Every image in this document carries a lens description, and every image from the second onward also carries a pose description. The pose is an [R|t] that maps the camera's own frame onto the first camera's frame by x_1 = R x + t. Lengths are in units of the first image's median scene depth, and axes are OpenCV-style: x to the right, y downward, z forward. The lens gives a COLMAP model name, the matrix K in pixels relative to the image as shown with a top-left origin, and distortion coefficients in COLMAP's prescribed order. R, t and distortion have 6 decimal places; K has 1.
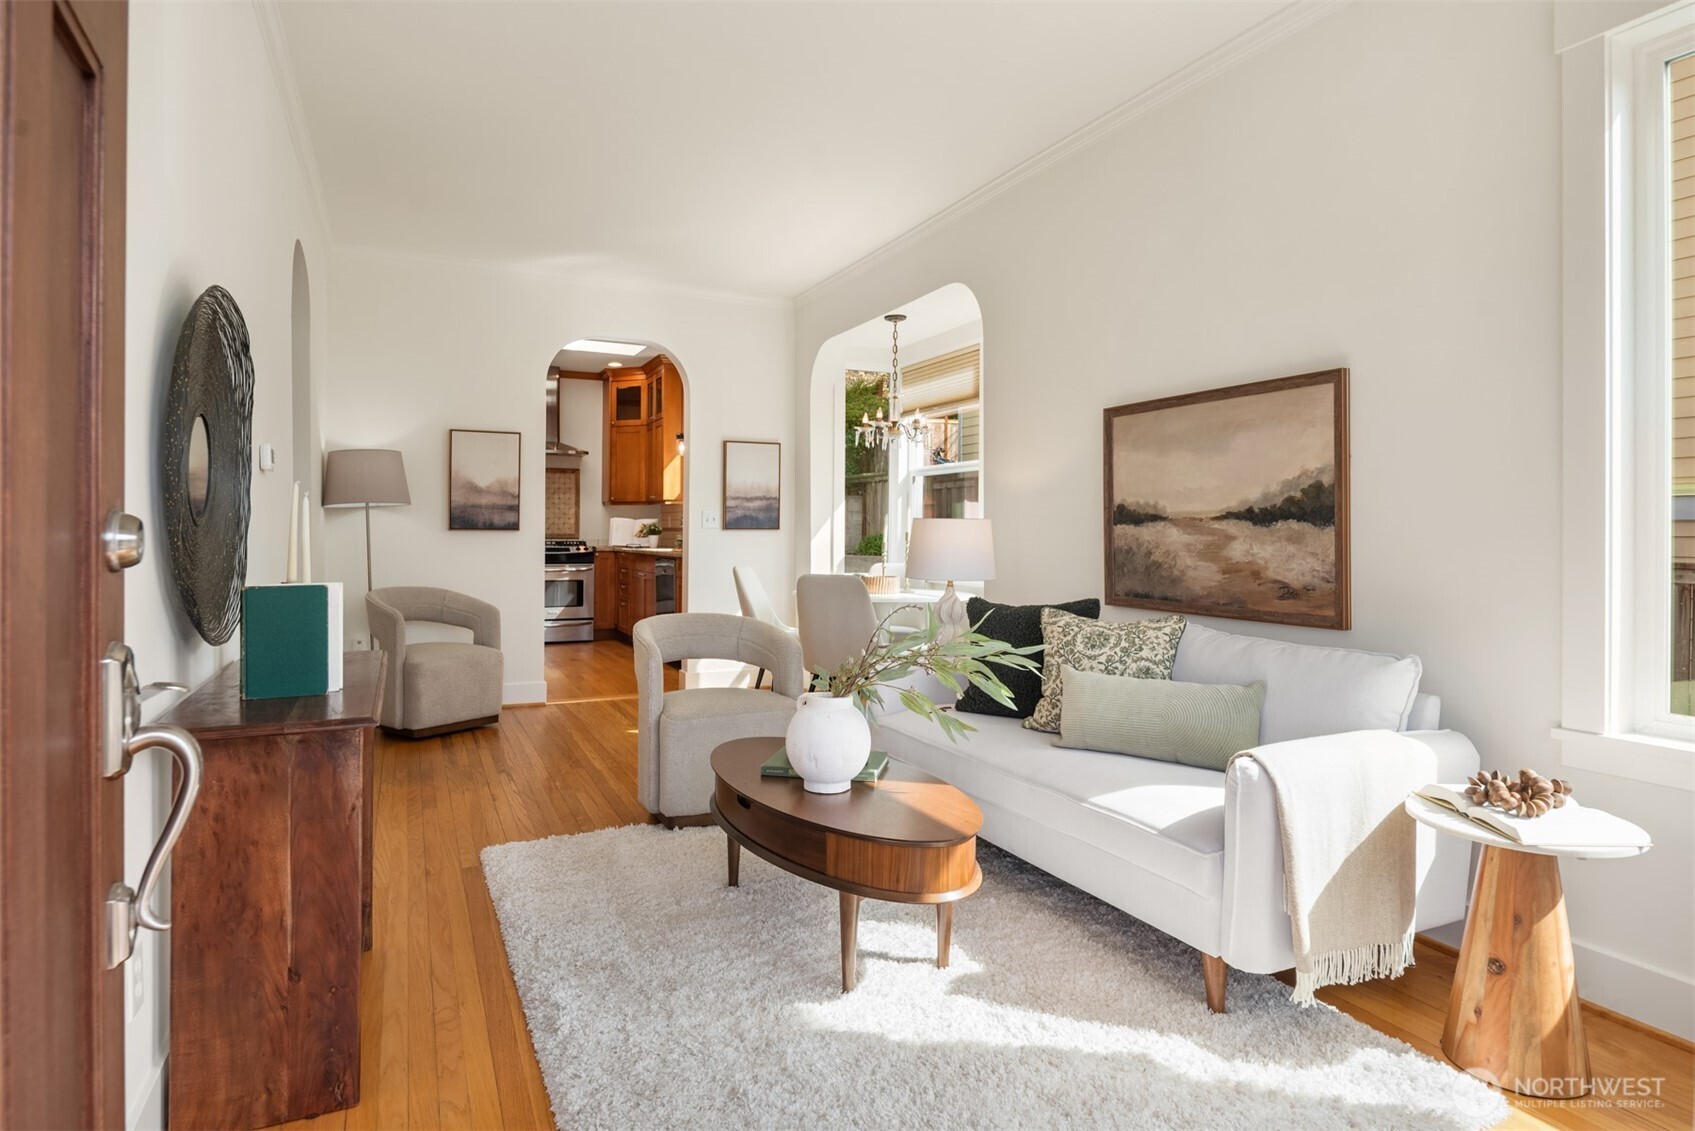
lens RADIAL K [[914.6, 0, 847.7], [0, 914.6, 527.3], [0, 0, 1]] dist [-0.000081, -0.000357]
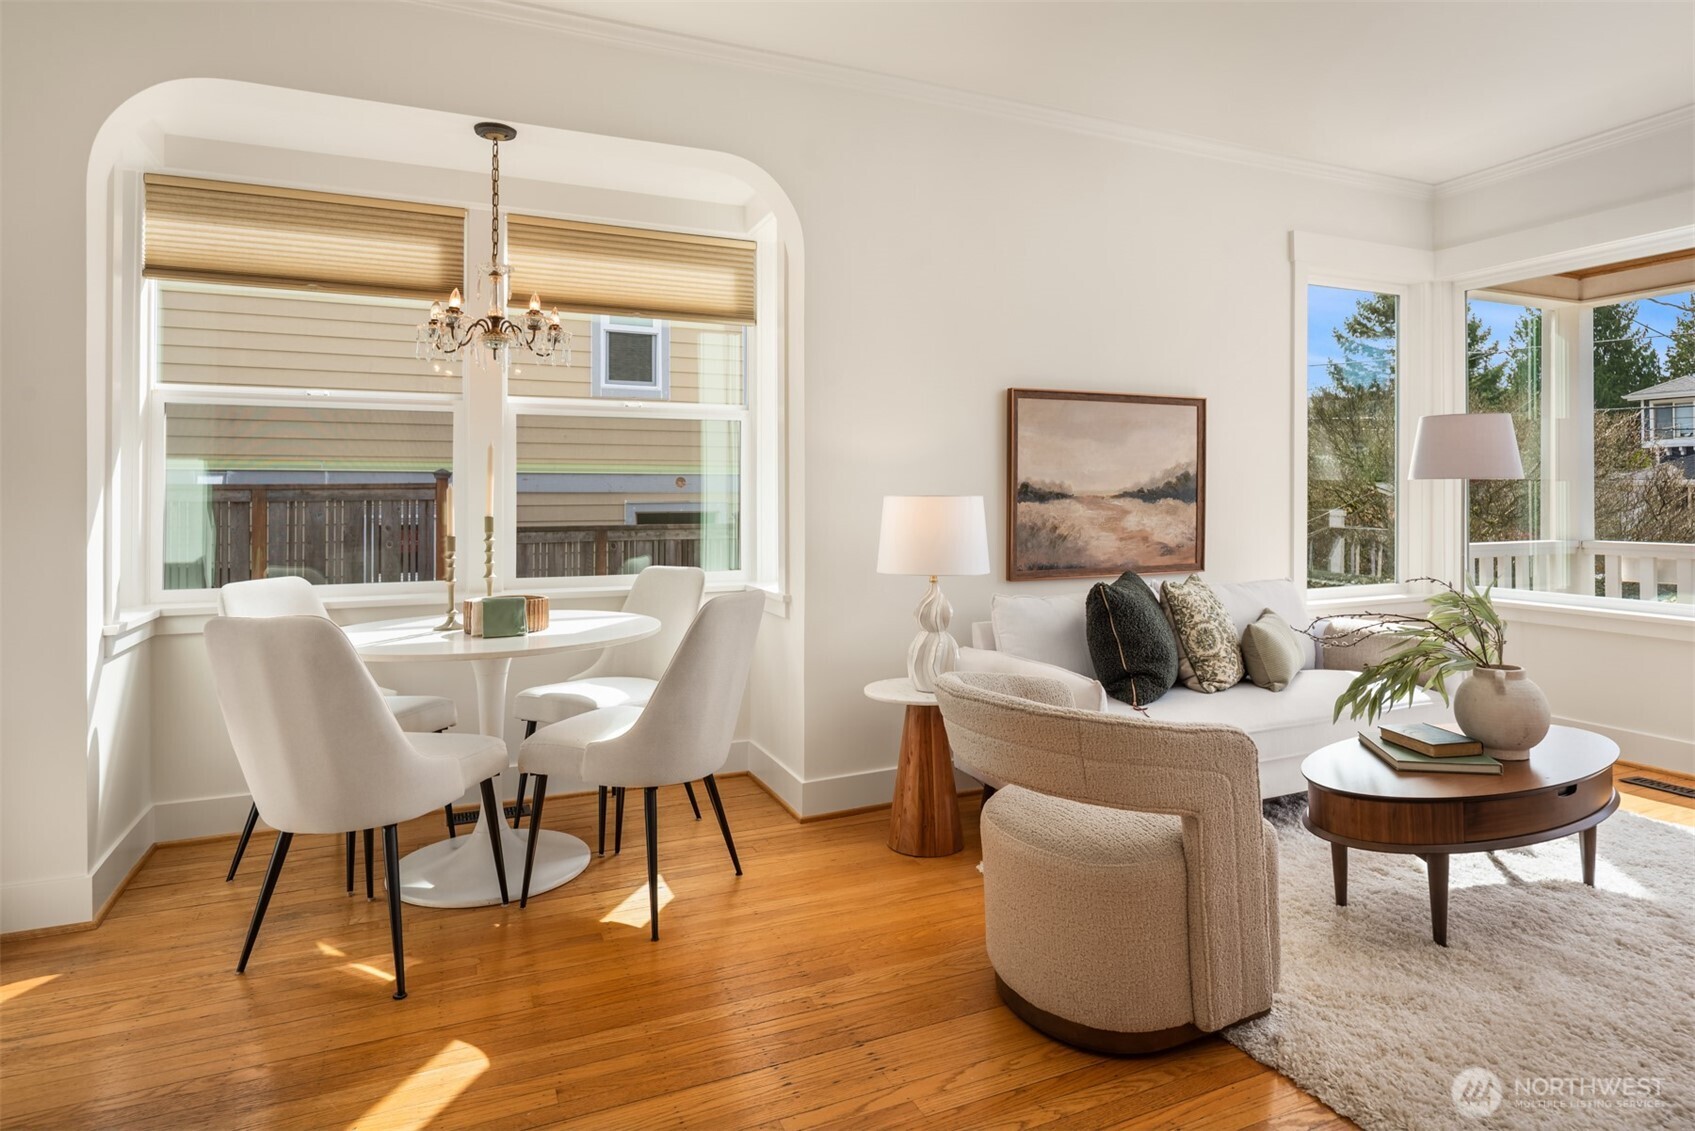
lens RADIAL K [[922.1, 0, 841.1], [0, 922.1, 490.8], [0, 0, 1]] dist [-0.000029, -0.004388]
pose [[0.033659, 0.002848, 0.999429, -0.497513], [0.001432, 0.999995, -0.002898, -0.008531], [-0.999432, 0.001529, 0.033655, 0.769277]]
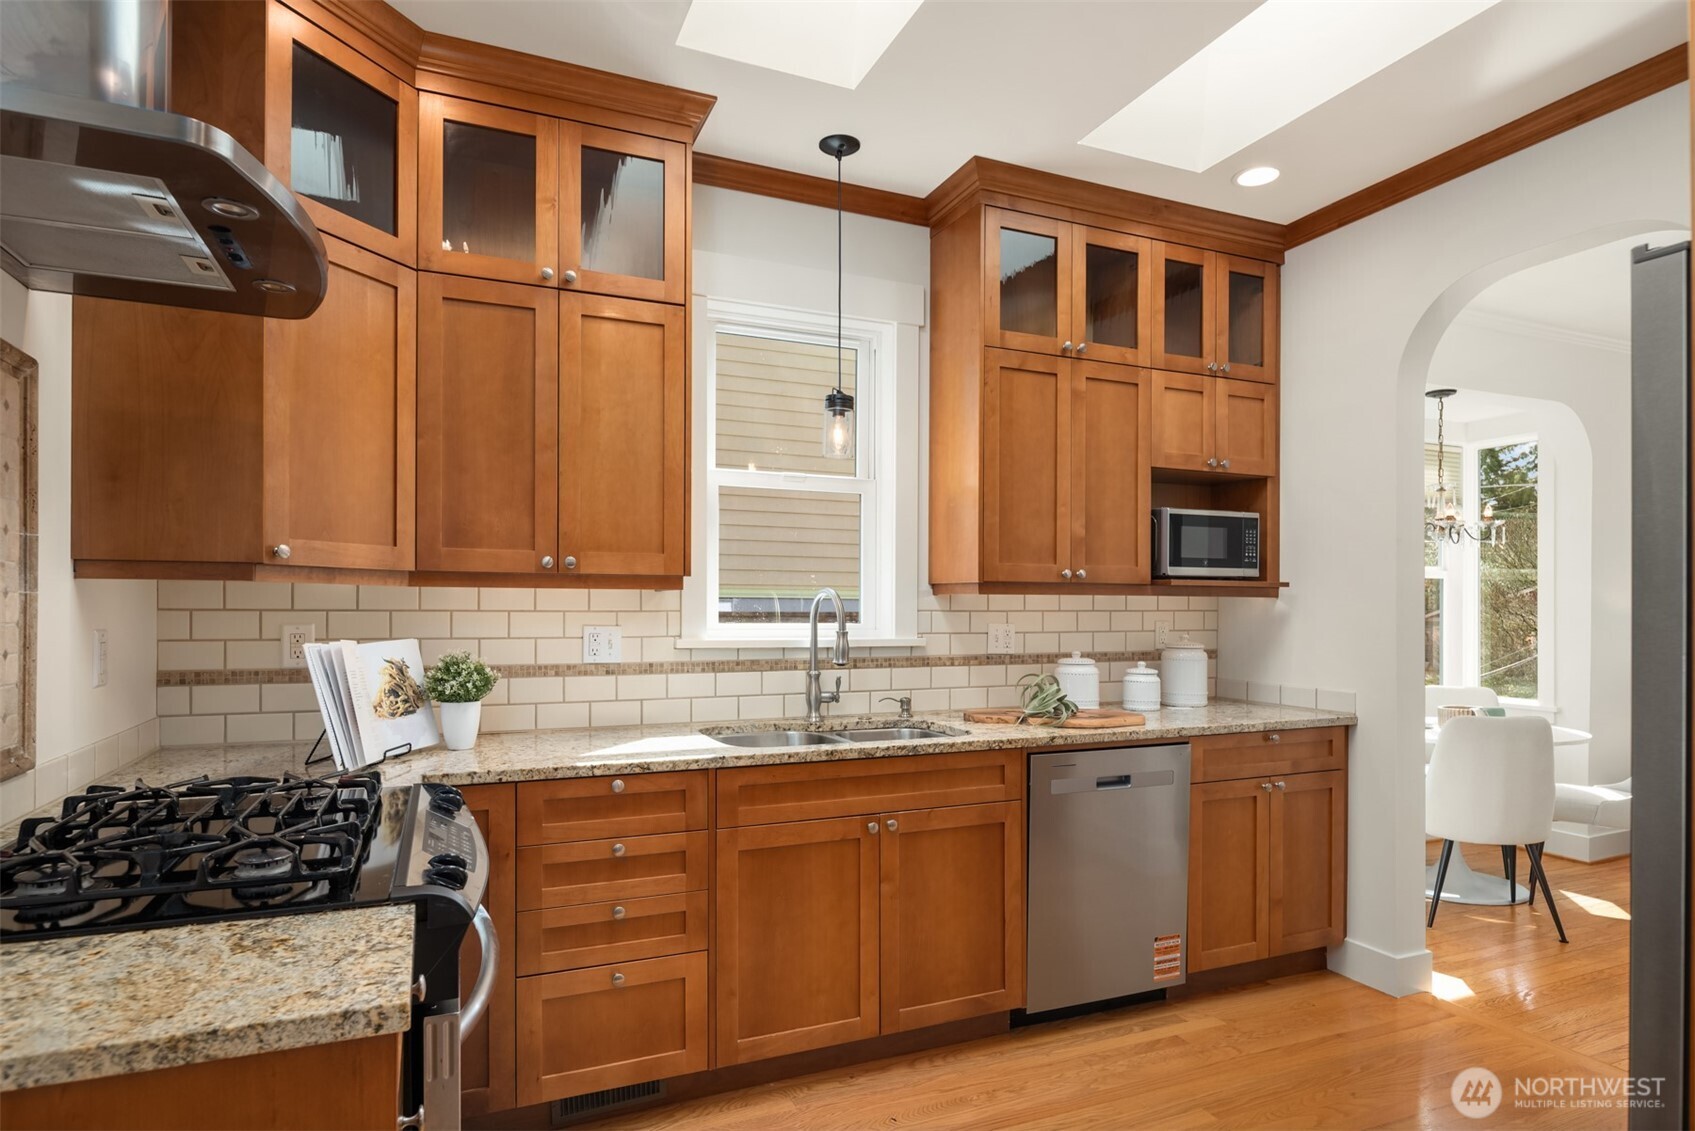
lens RADIAL K [[930.0, 0, 845.0], [0, 930.0, 612.0], [0, 0, 1]] dist [-0.000877, -0.004244]
pose [[0.047328, -0.004794, 0.998868, -0.818564], [-0.005292, 0.999973, 0.005050, -0.033469], [-0.998865, -0.005525, 0.047301, 1.508104]]
